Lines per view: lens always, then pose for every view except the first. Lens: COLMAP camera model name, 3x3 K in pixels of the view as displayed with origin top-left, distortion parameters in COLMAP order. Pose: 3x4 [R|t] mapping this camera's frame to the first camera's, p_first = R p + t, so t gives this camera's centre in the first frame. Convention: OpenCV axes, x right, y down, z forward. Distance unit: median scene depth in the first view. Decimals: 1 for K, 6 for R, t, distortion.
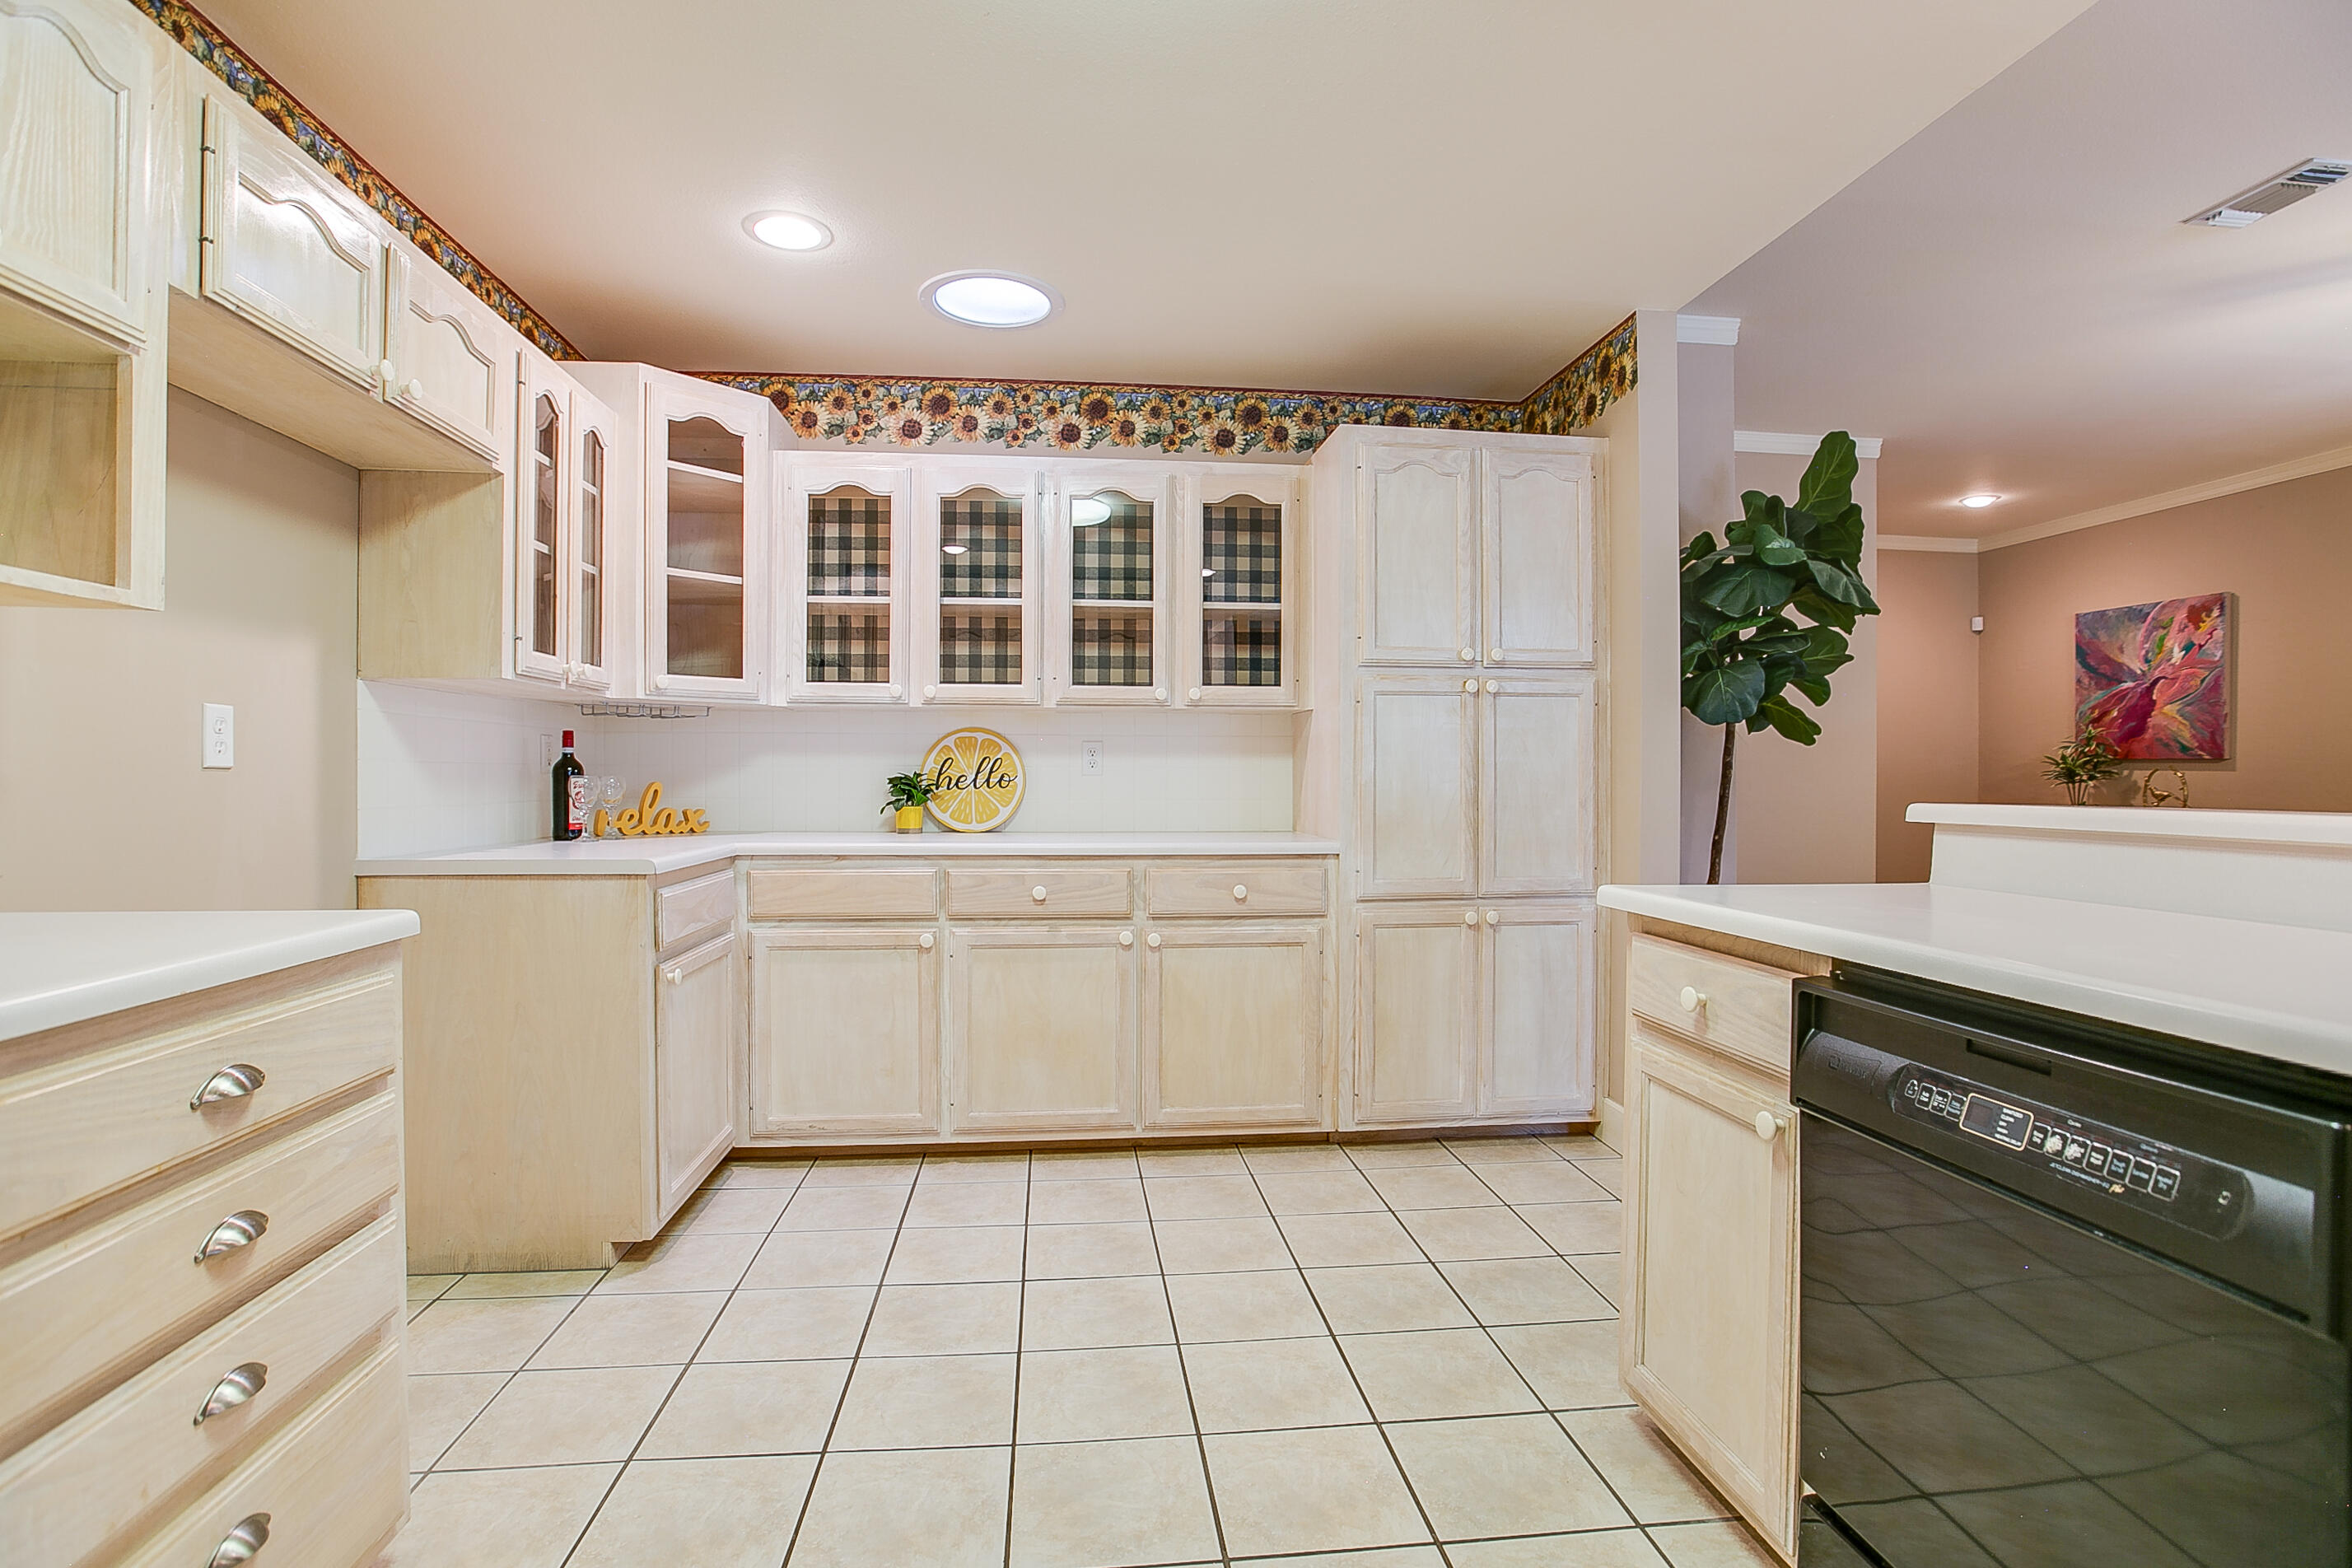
lens RADIAL K [[1120.7, 0, 1175.5], [0, 1120.7, 780.0], [0, 0, 1]] dist [-0.057460, 0.023362]
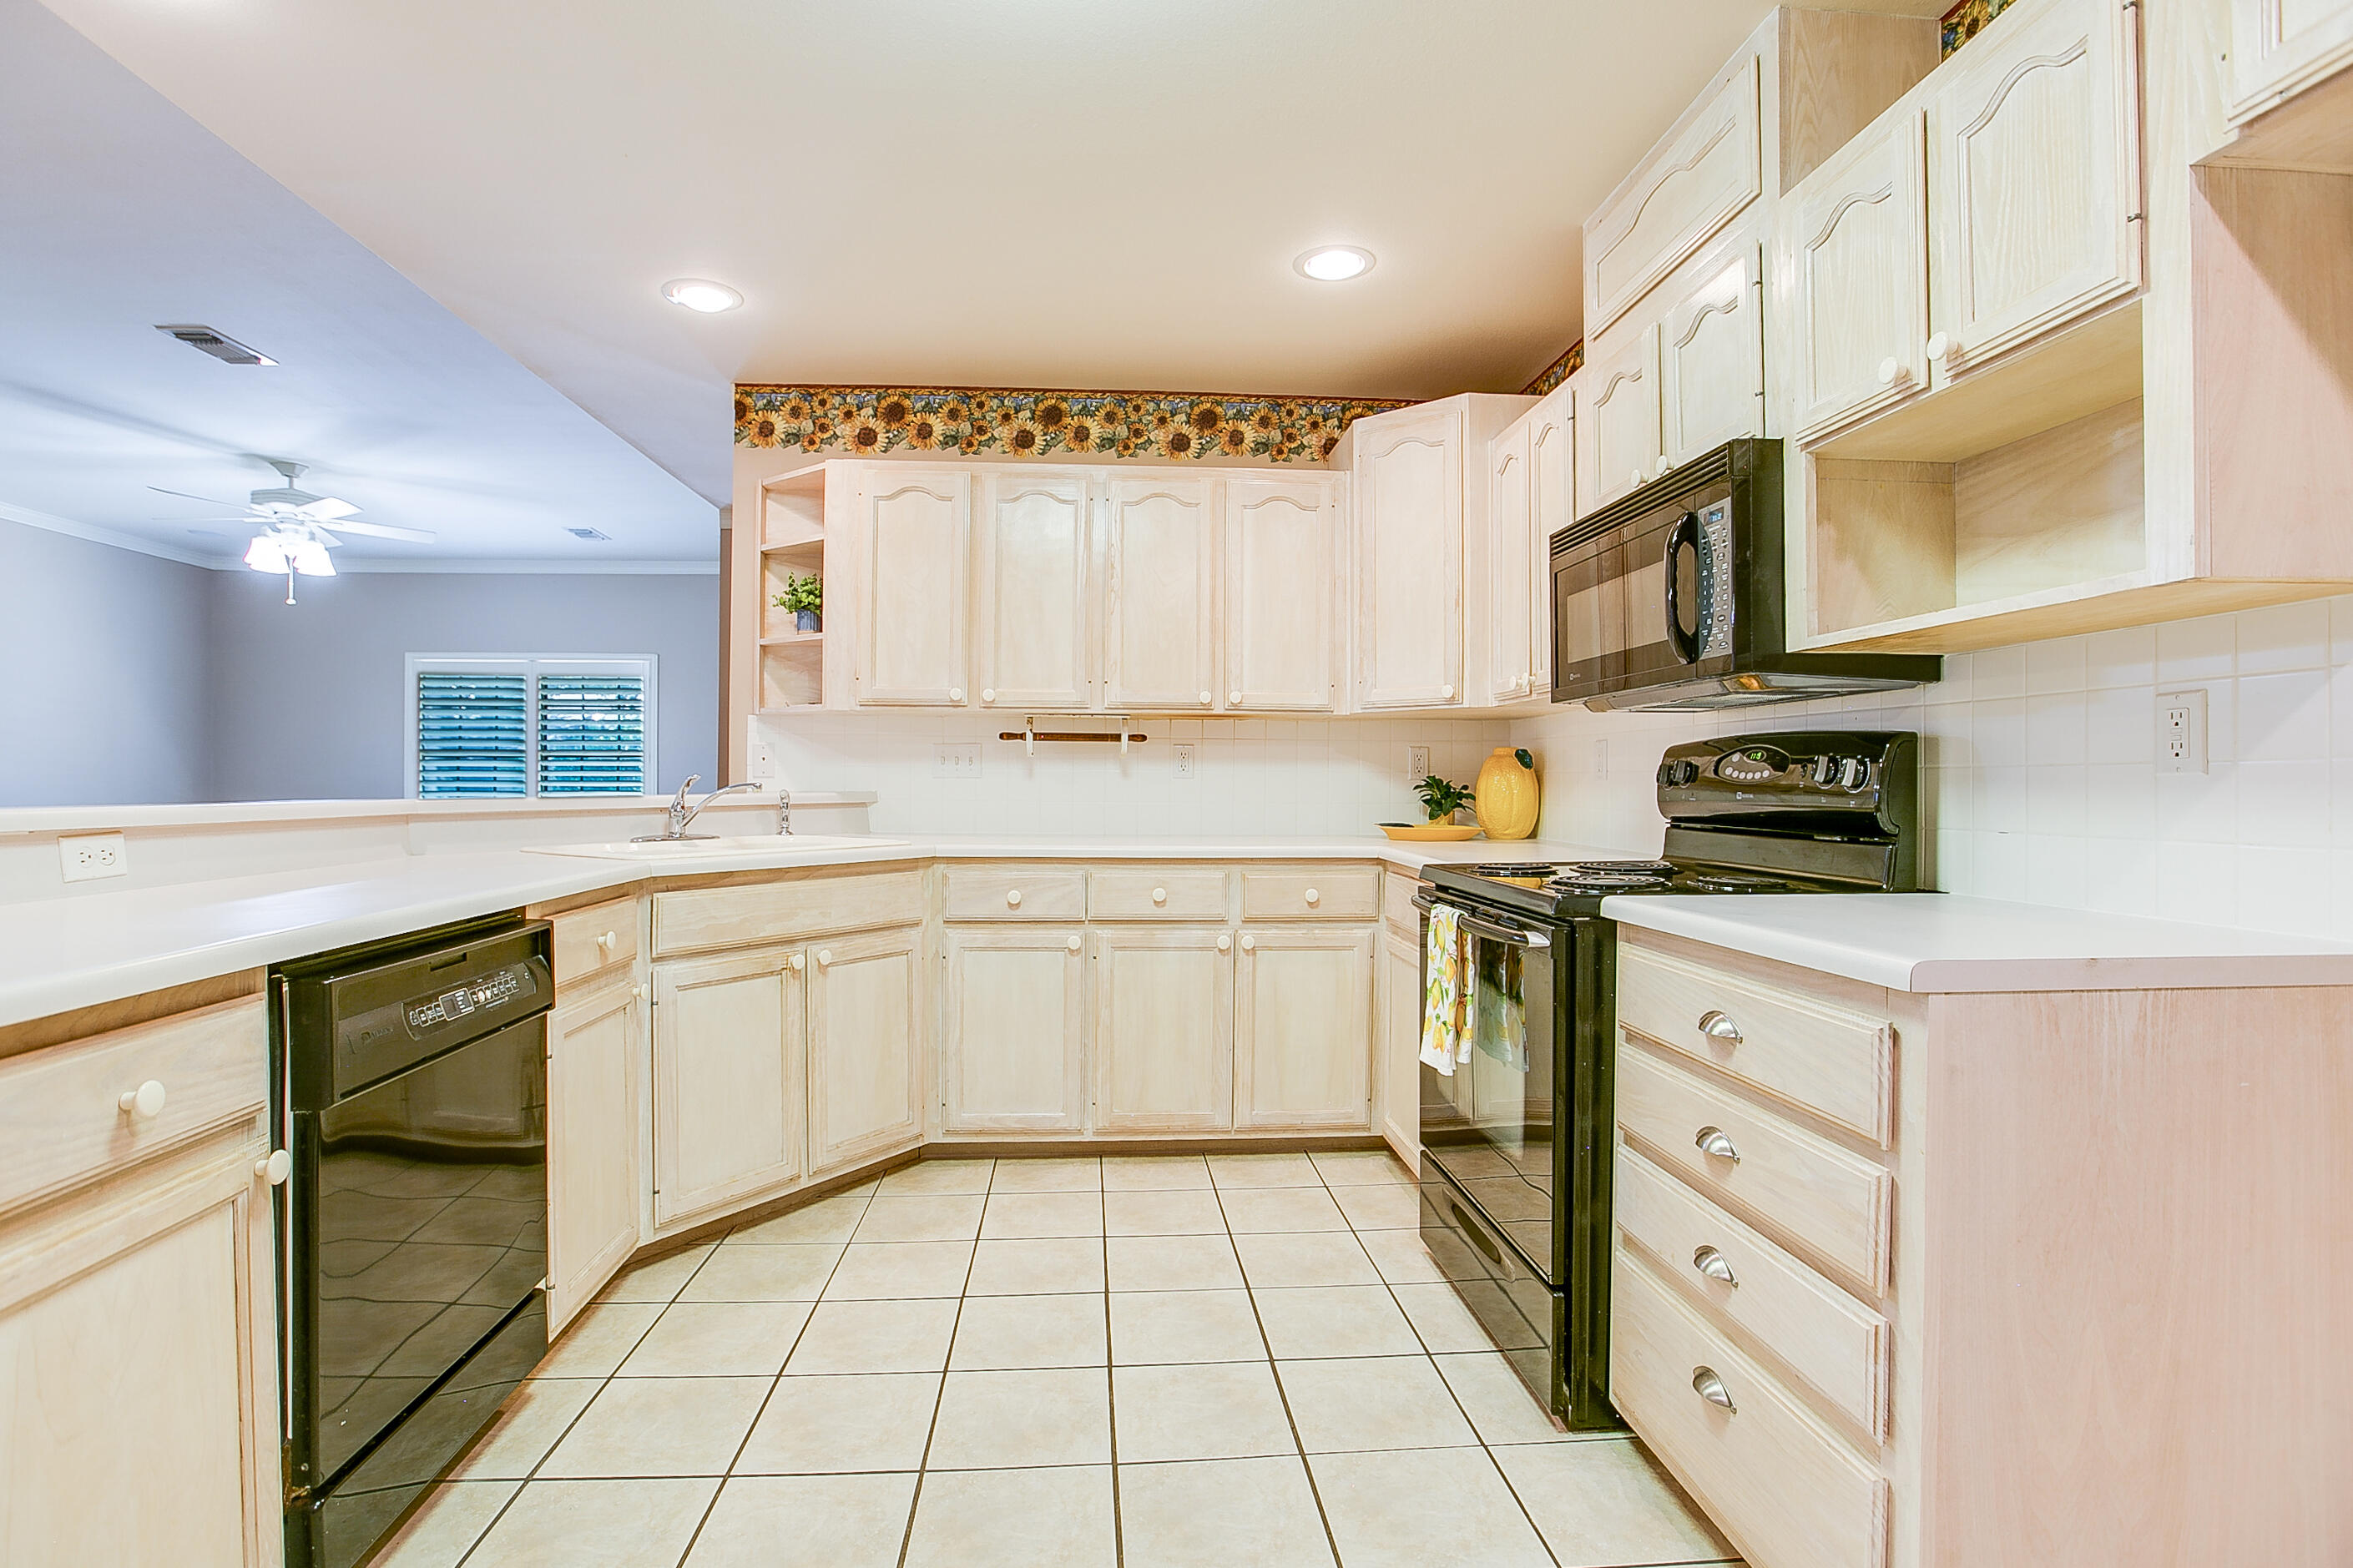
lens RADIAL K [[1149.4, 0, 1149.5], [0, 1149.4, 771.9], [0, 0, 1]] dist [-0.041936, 0.001038]
pose [[-0.999099, -0.005391, 0.042097, -0.095607], [-0.005688, 0.999960, -0.006930, -0.001028], [-0.042058, -0.007163, -0.999089, 0.855297]]
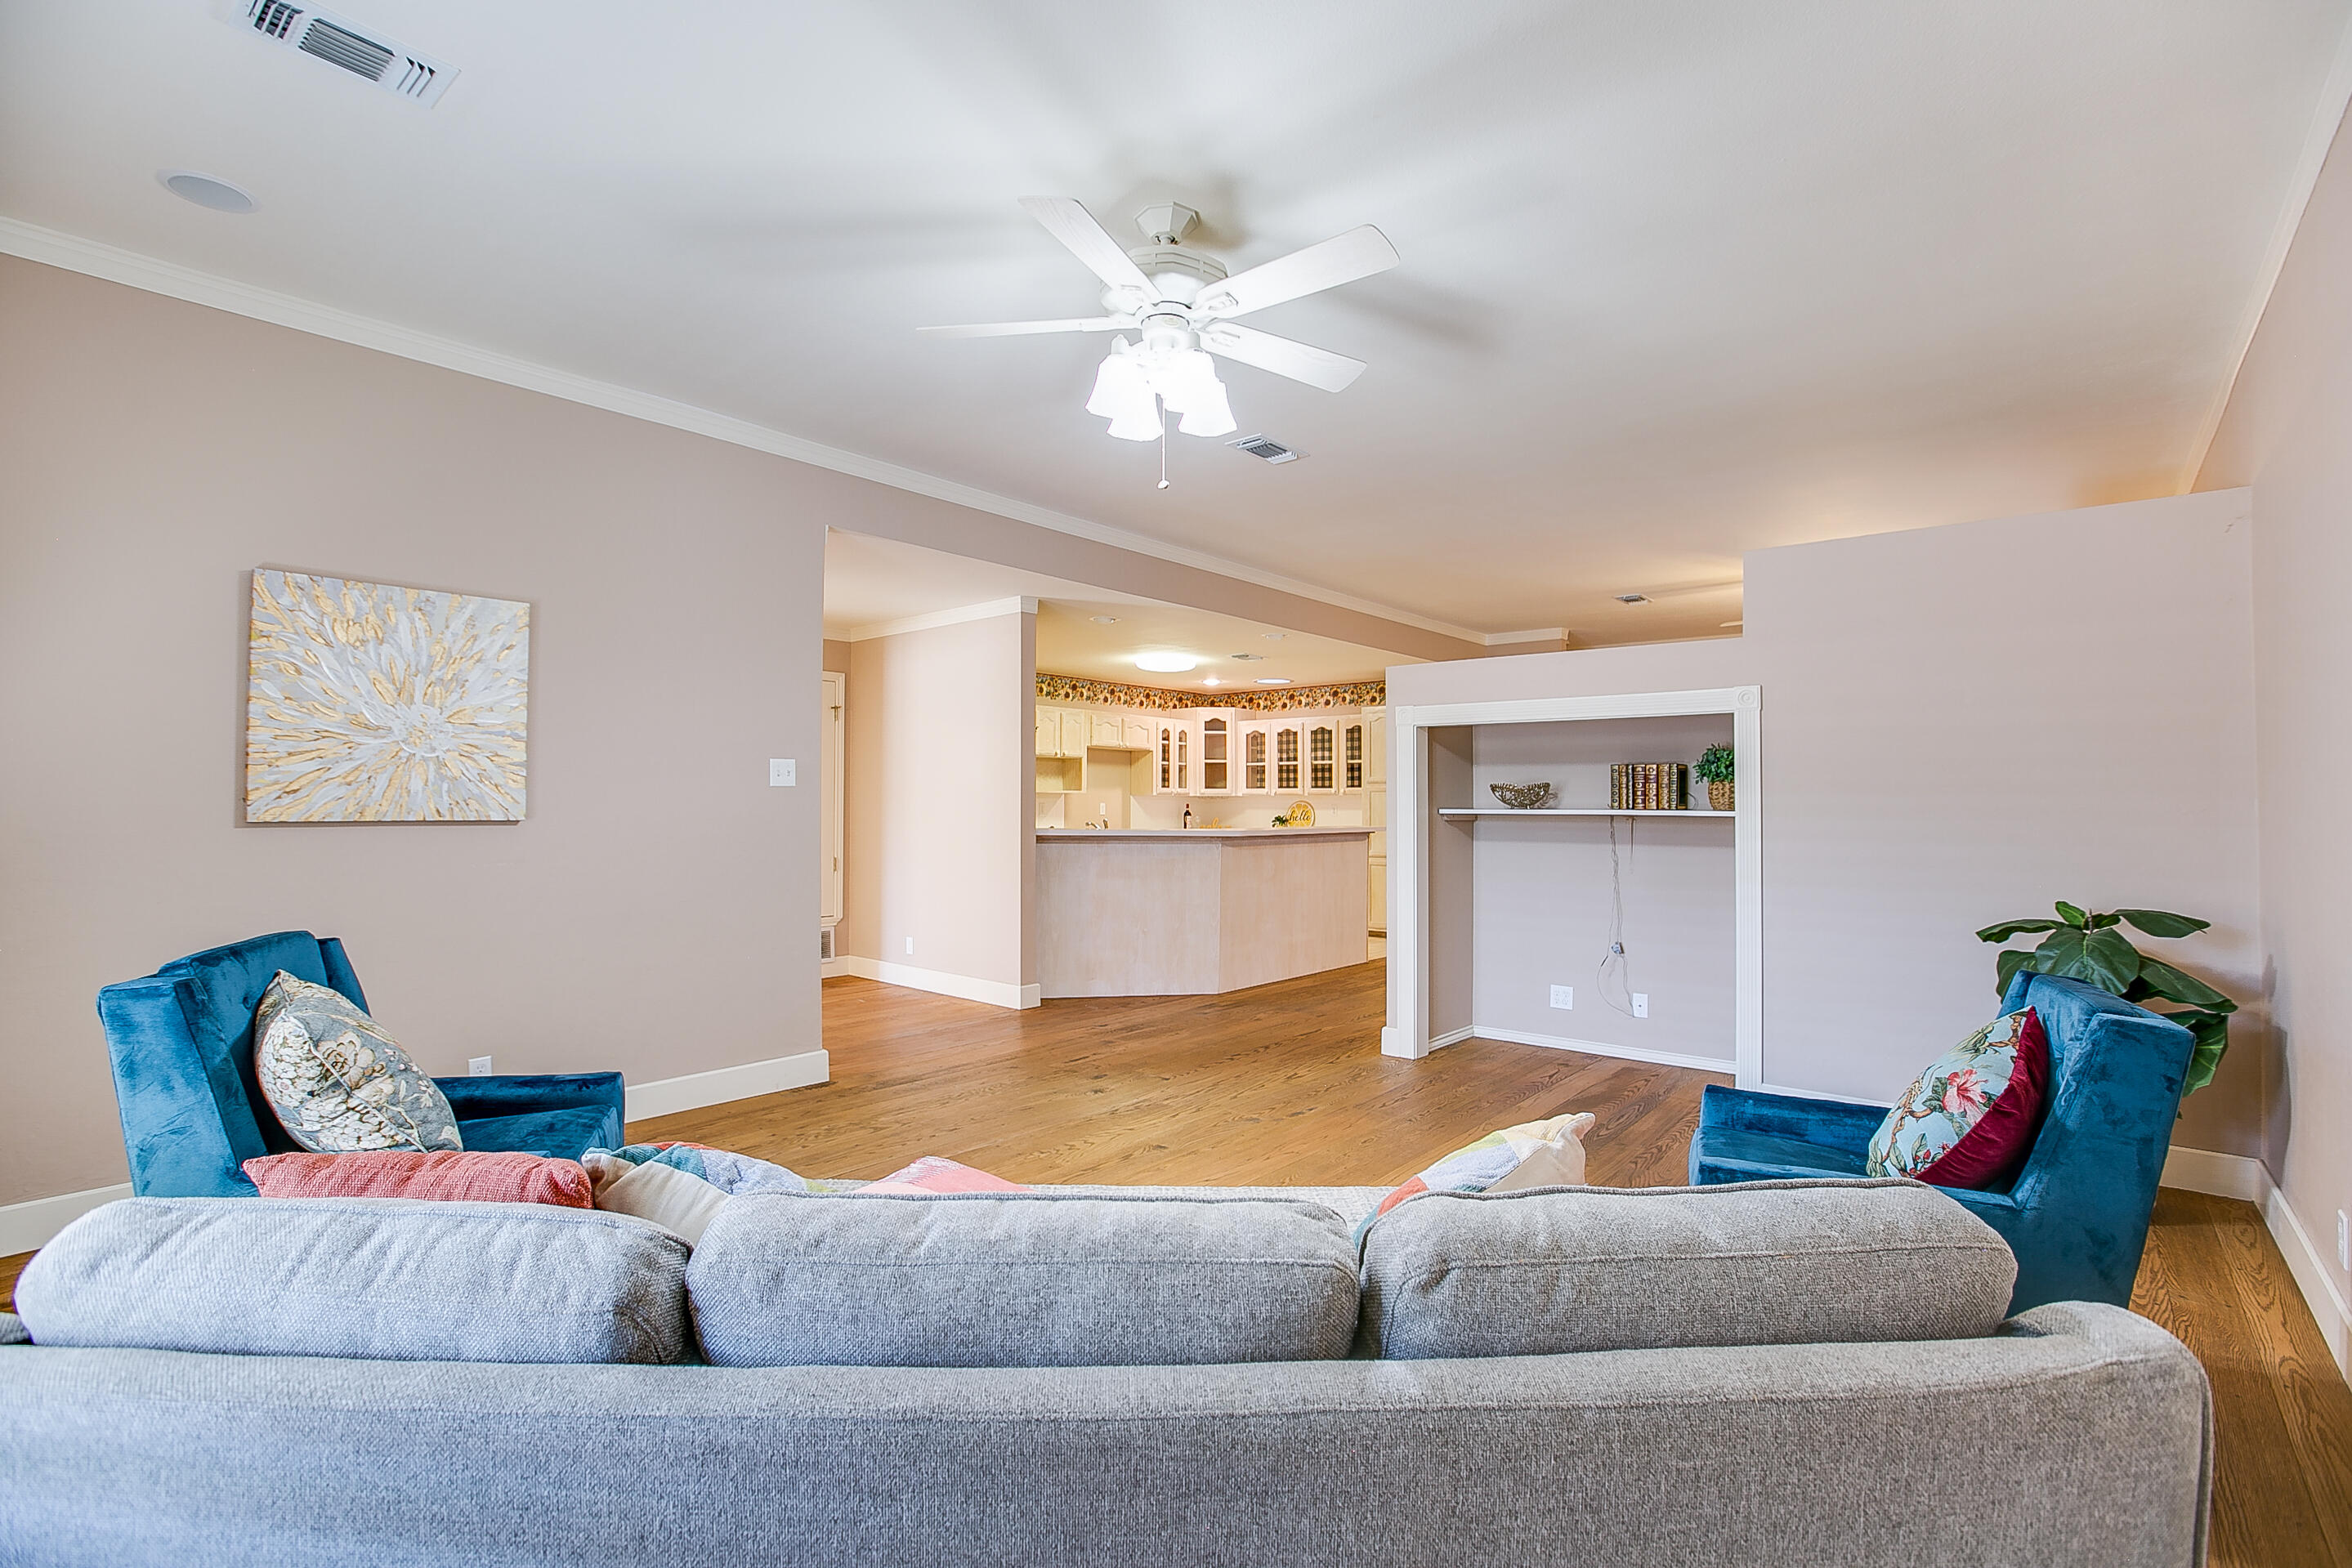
lens RADIAL K [[1069.7, 0, 1171.0], [0, 1069.7, 786.0], [0, 0, 1]] dist [-0.058056, 0.000006]
pose [[0.690644, -0.013319, -0.723072, 2.017869], [-0.004989, 0.999719, -0.023180, -0.020293], [0.723177, 0.019617, 0.690384, -1.535064]]
